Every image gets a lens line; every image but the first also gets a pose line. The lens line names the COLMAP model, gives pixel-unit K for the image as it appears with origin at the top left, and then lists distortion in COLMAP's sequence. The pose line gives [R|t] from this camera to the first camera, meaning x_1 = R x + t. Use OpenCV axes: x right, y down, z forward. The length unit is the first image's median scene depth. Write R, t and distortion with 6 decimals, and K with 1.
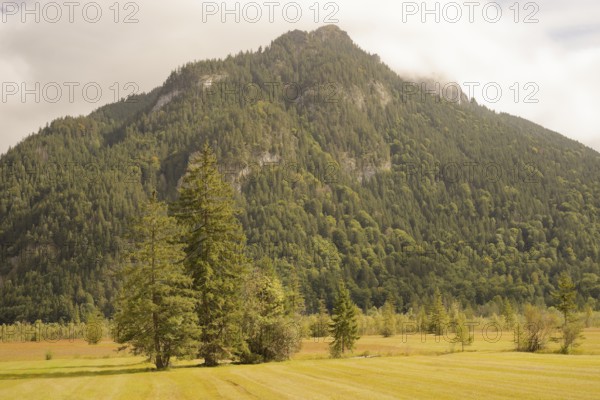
lens RADIAL K [[790.3, 0, 300.2], [0, 790.3, 199.8], [0, 0, 1]] dist [-0.011179, 0.000000]
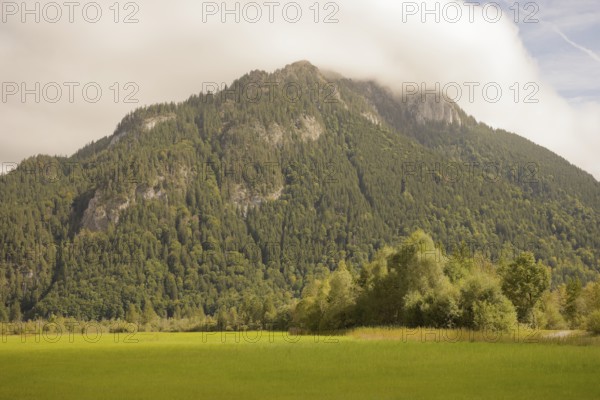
lens RADIAL K [[790.3, 0, 299.7], [0, 790.3, 200.4], [0, 0, 1]] dist [-0.011179, 0.000000]
pose [[0.984848, -0.003681, -0.173382, 0.358423], [0.004226, 0.999987, 0.002771, -0.038695], [0.173370, -0.003462, 0.984851, -0.174299]]
